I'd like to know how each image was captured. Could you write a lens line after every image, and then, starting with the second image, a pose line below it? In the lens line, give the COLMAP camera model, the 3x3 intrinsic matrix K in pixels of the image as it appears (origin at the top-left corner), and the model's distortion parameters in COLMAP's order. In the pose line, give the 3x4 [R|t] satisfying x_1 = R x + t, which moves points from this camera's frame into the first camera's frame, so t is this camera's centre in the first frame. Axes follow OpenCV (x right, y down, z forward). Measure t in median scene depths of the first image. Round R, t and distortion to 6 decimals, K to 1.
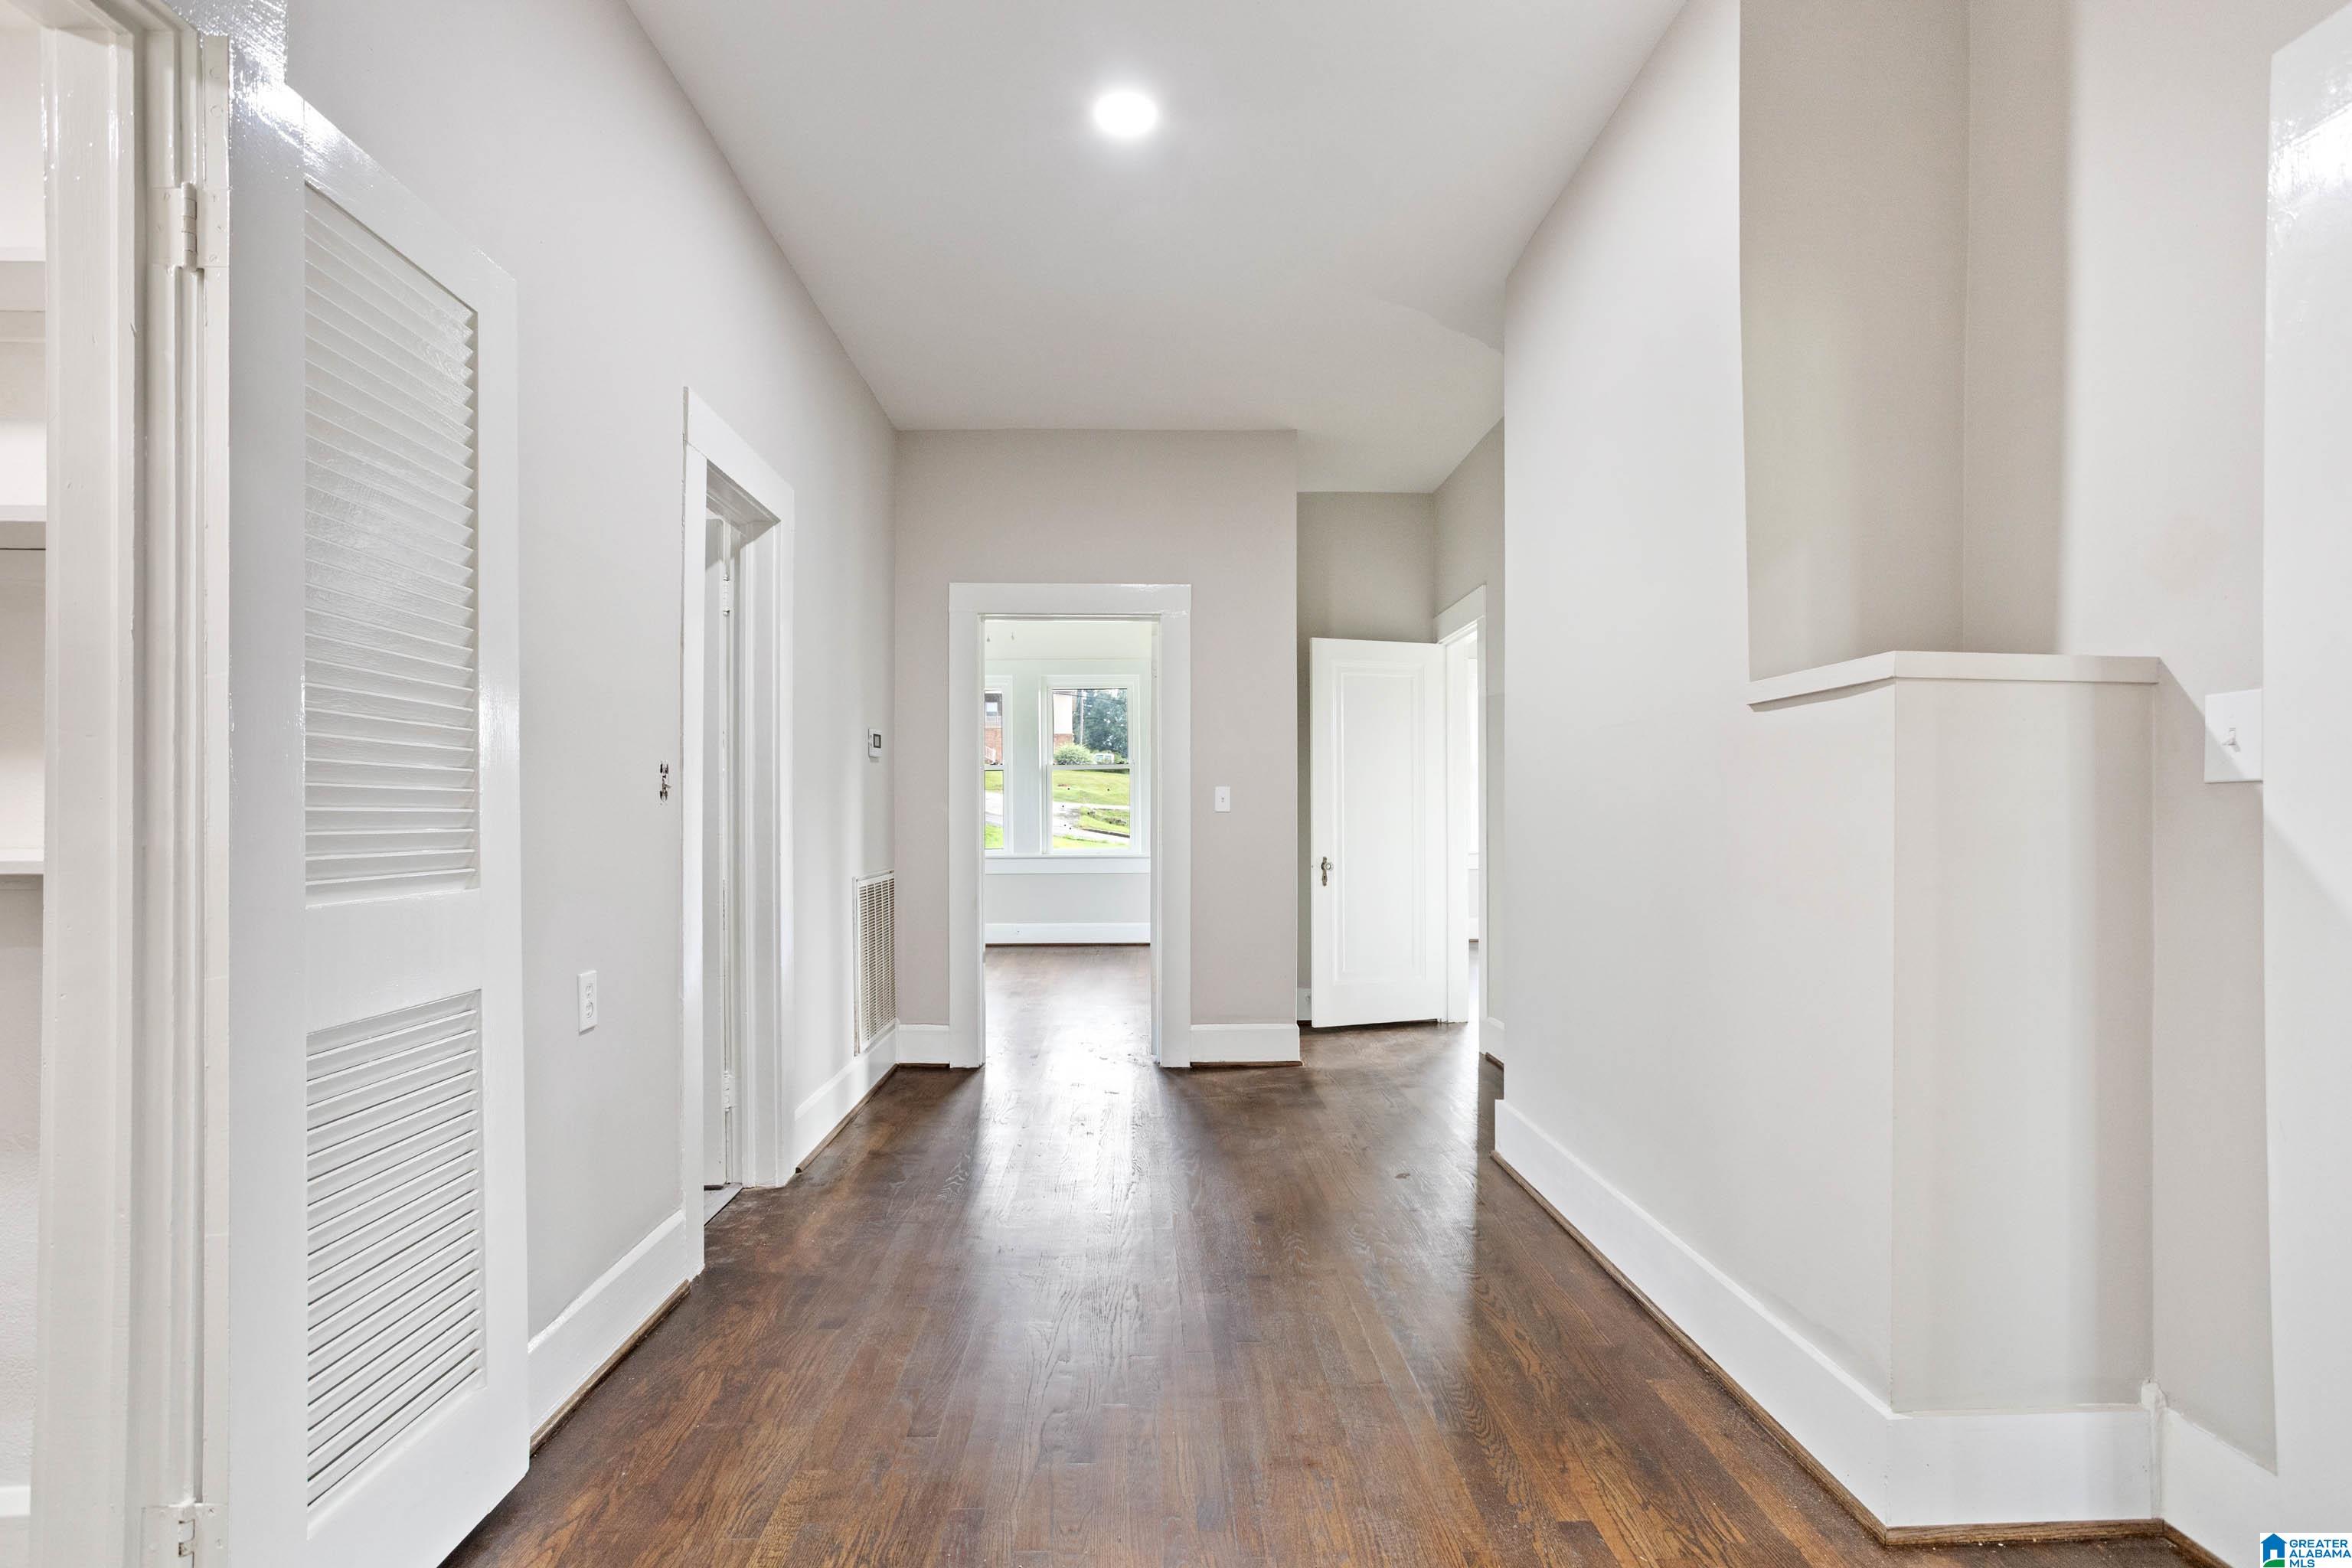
lens RADIAL K [[1153.4, 0, 1182.6], [0, 1153.4, 795.8], [0, 0, 1]] dist [-0.056986, 0.035220]
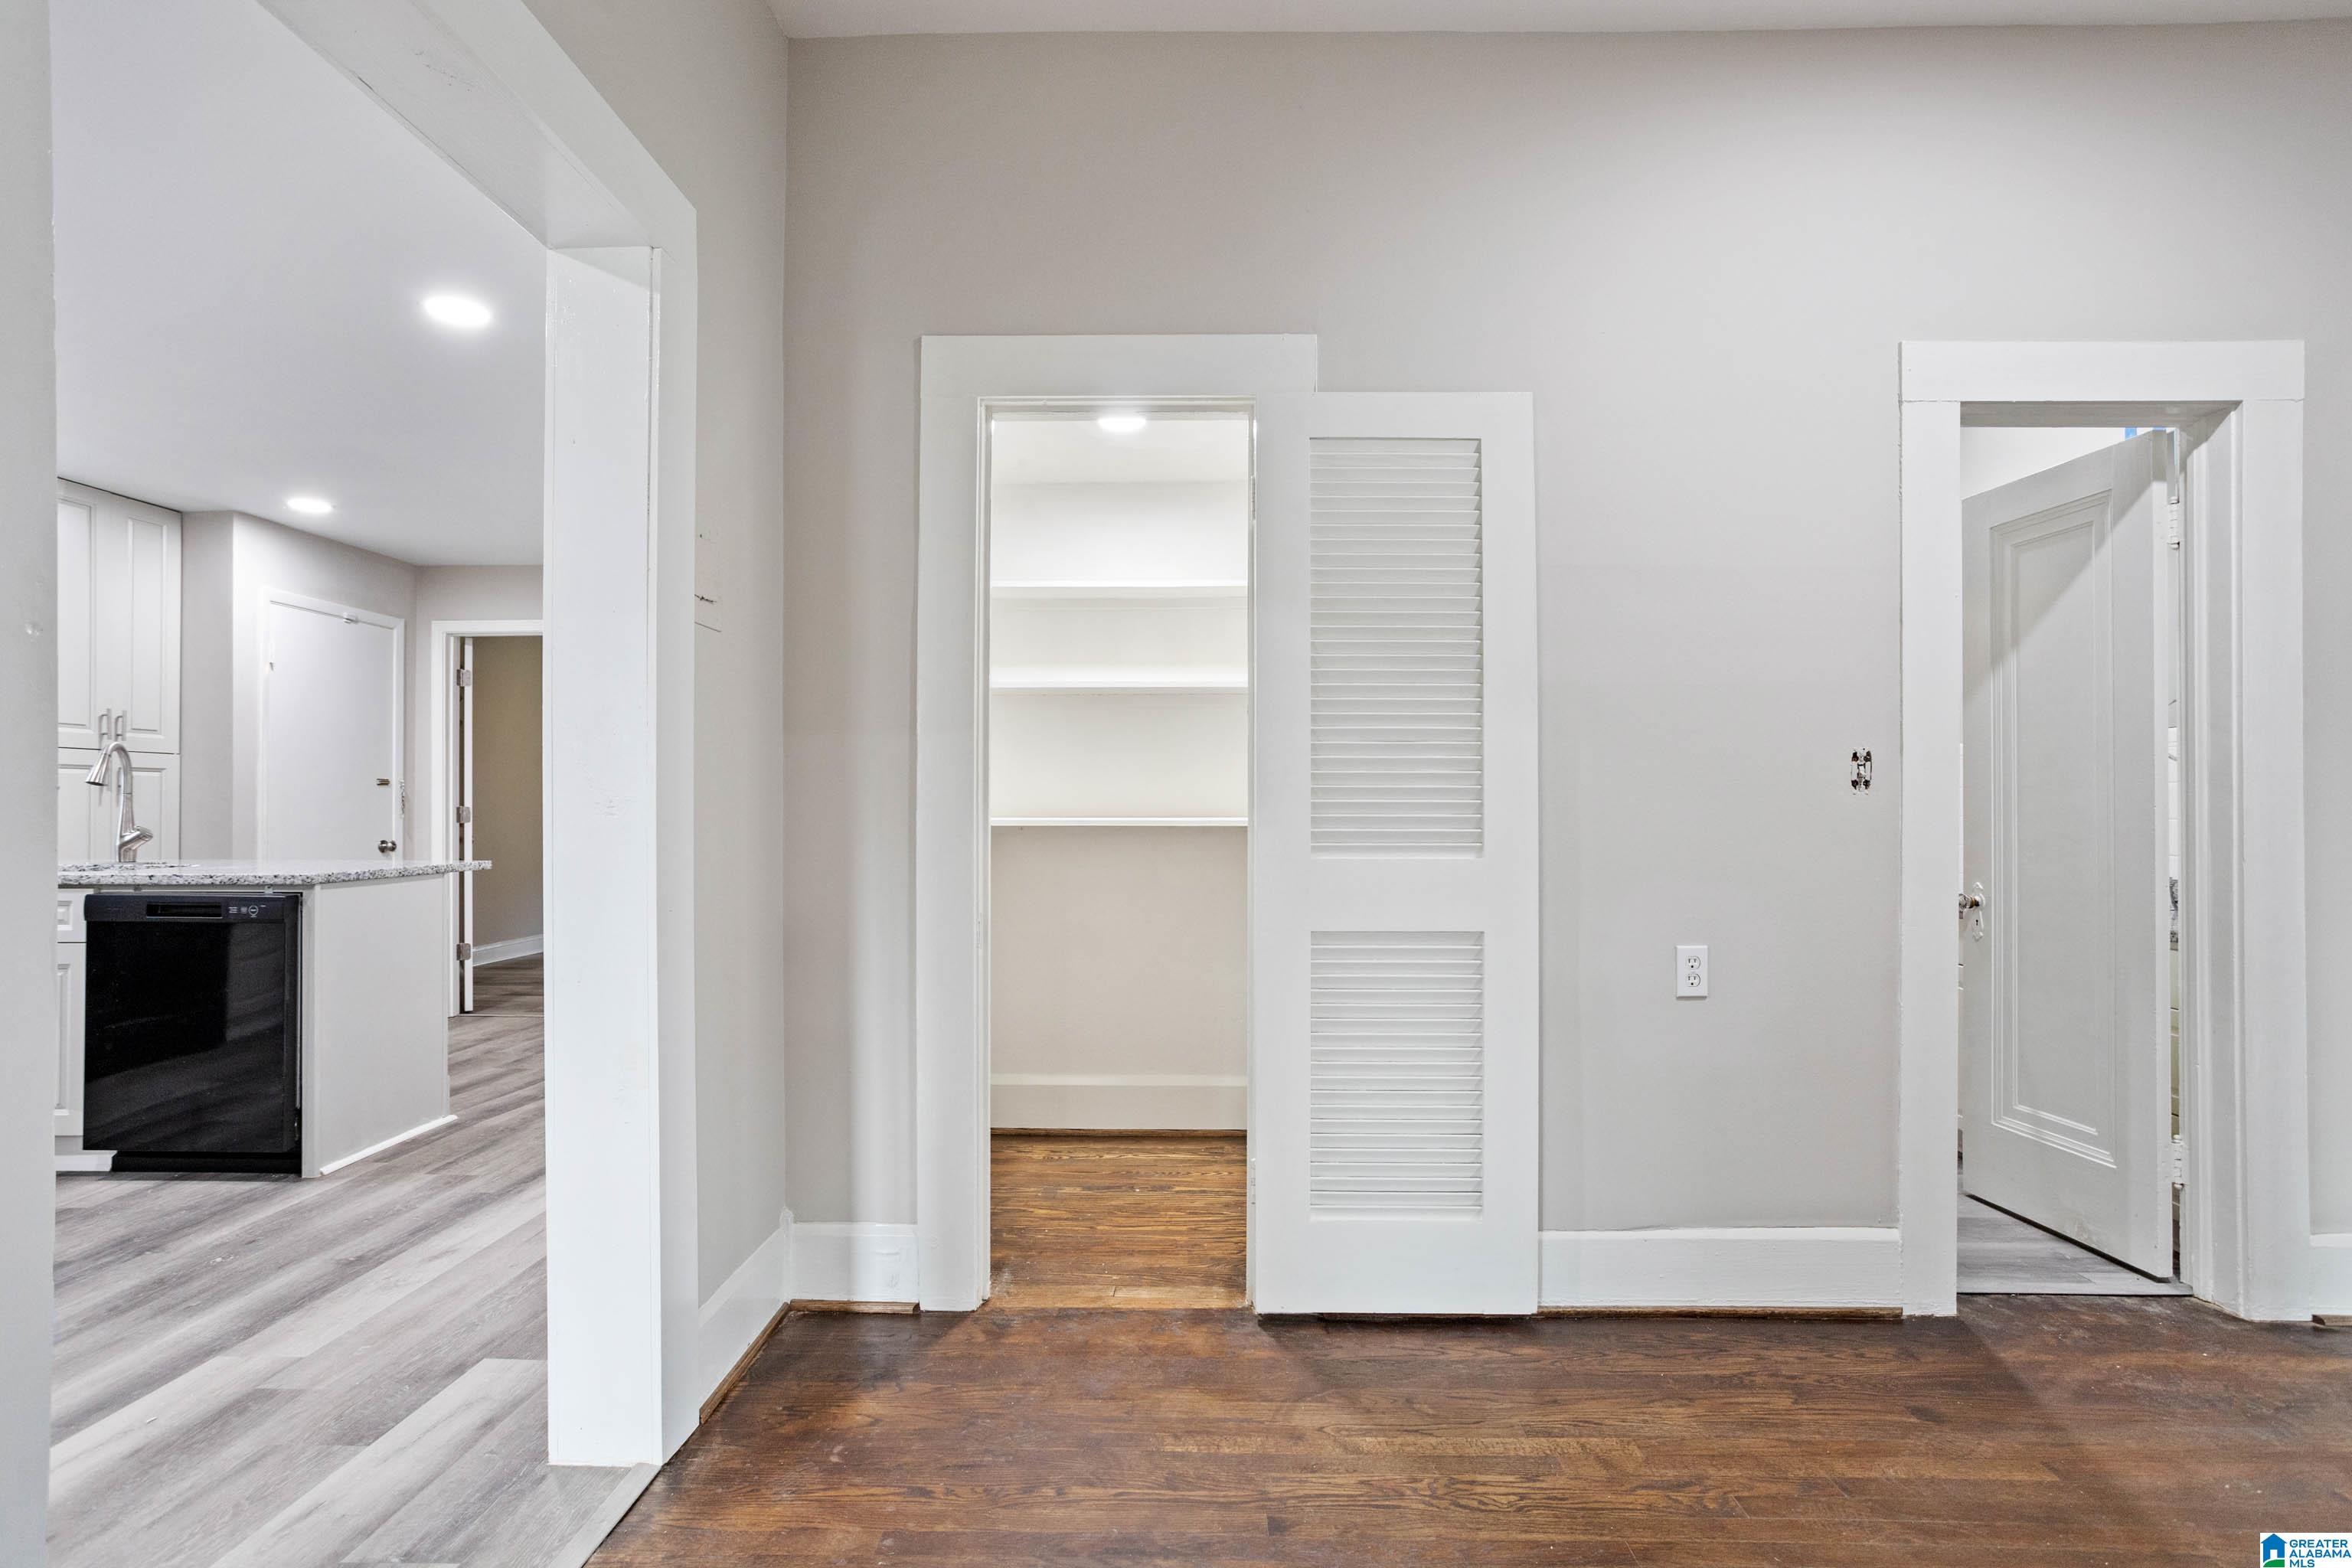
lens RADIAL K [[1153.4, 0, 1182.6], [0, 1153.4, 795.8], [0, 0, 1]] dist [-0.056986, 0.035220]
pose [[-0.061864, -0.005294, -0.998071, 0.407961], [0.013517, 0.999890, -0.006142, 0.004904], [0.997993, -0.013871, -0.061785, 0.373350]]
